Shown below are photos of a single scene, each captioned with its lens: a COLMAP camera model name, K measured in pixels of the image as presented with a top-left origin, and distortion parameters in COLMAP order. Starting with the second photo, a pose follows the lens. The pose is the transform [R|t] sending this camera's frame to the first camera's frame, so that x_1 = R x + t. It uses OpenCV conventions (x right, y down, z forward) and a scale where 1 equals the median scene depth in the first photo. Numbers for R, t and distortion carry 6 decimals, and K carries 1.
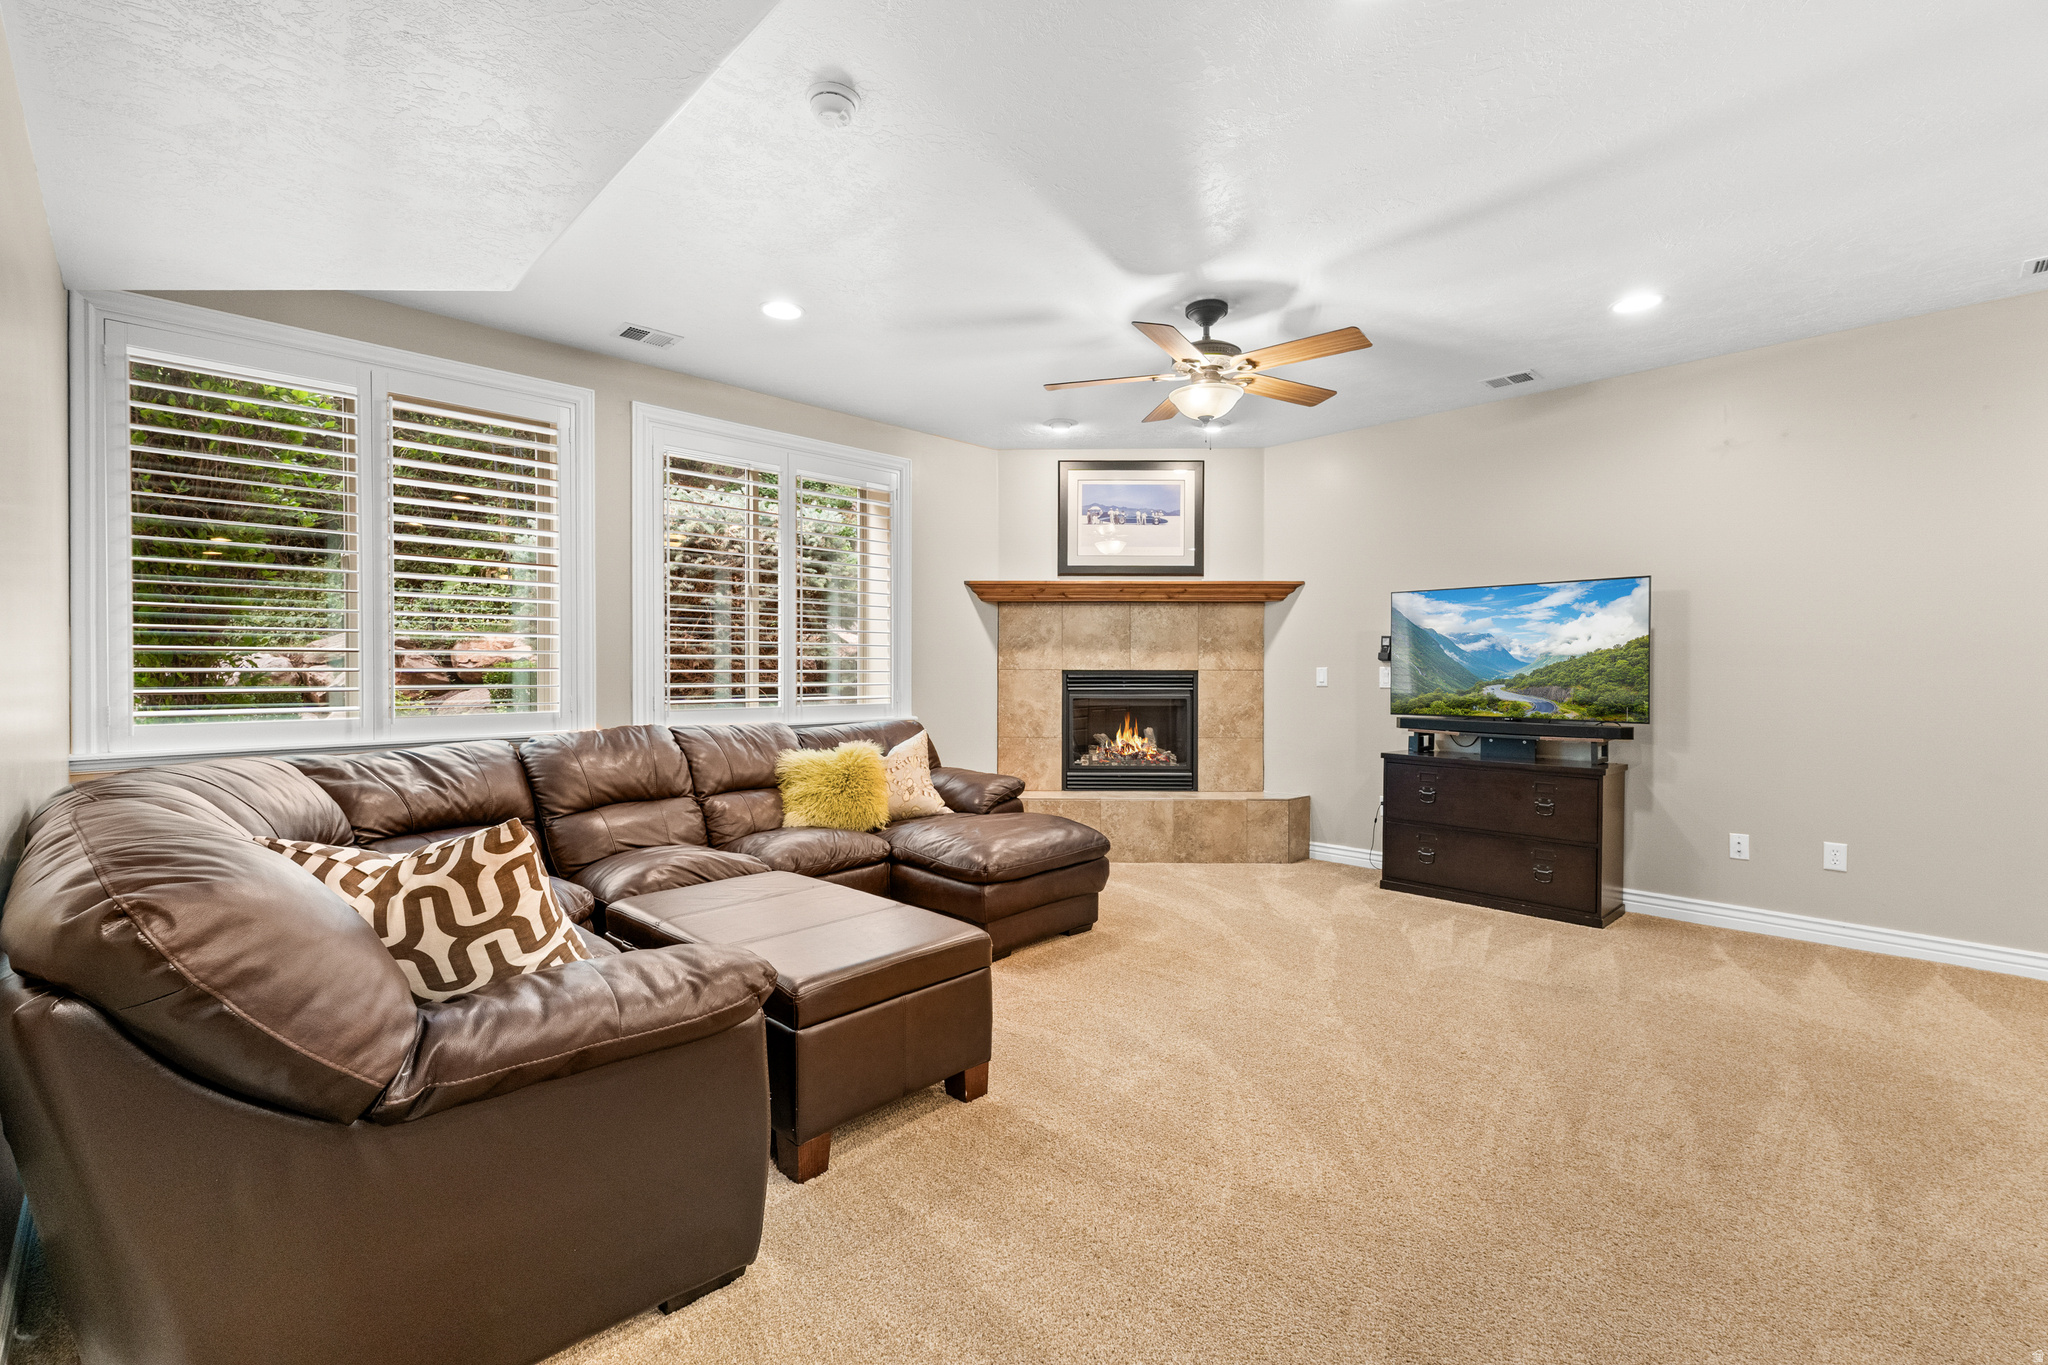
lens RADIAL K [[876.2, 0, 1021.6], [0, 876.2, 674.5], [0, 0, 1]] dist [-0.001011, 0.000125]
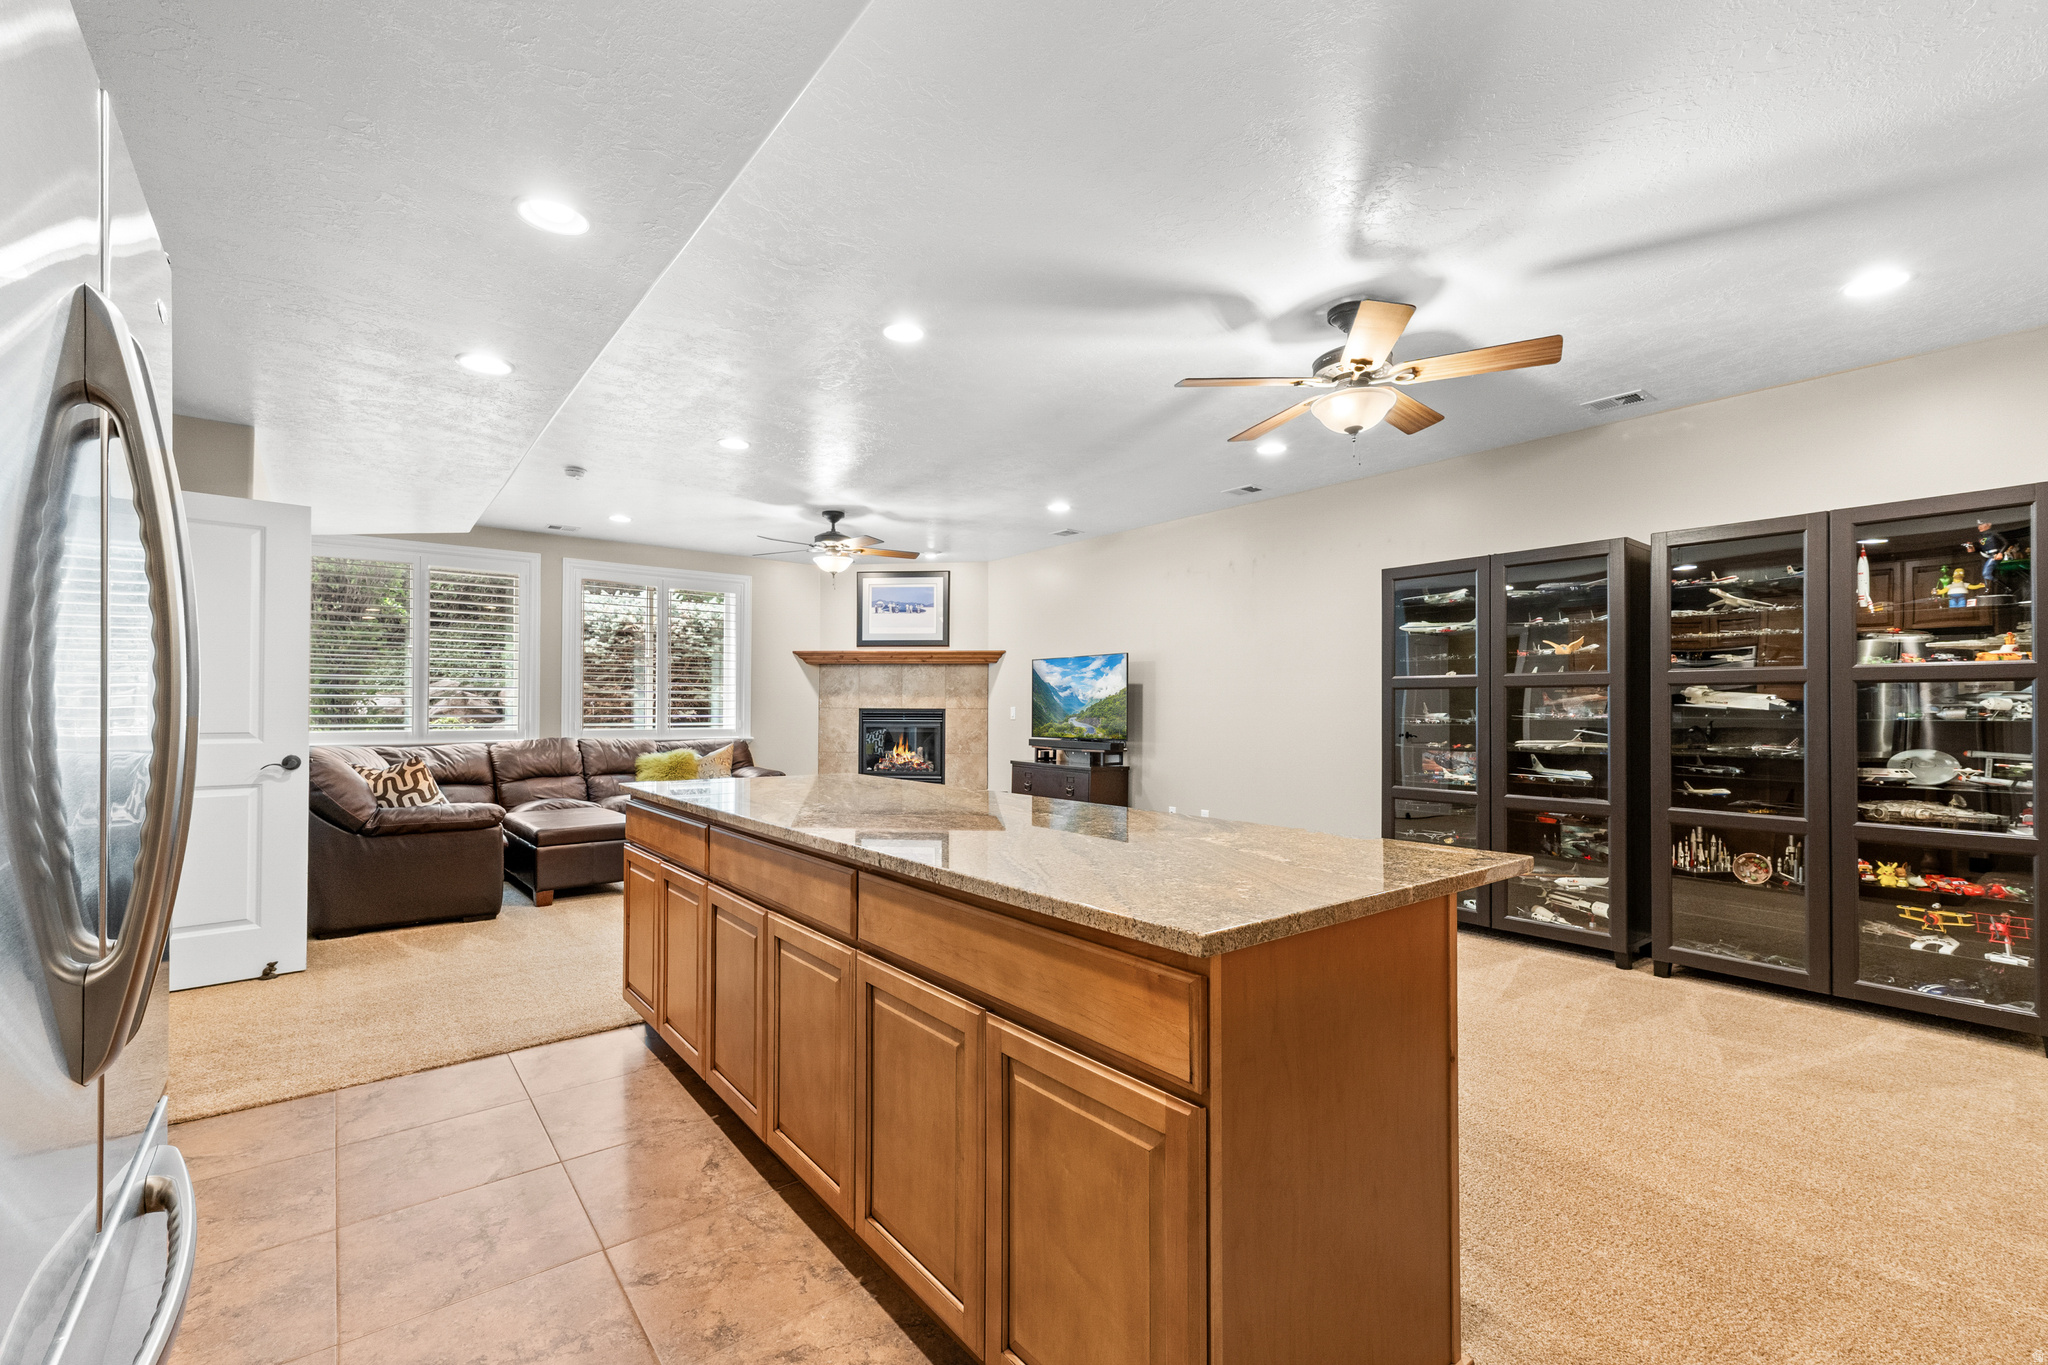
lens RADIAL K [[876.2, 0, 1026.1], [0, 876.2, 696.3], [0, 0, 1]] dist [-0.001011, 0.000125]
pose [[0.993138, 0.000429, -0.116950, 0.523754], [-0.002833, 0.999788, -0.020390, 0.004301], [0.116917, 0.020581, 0.992928, -0.495659]]
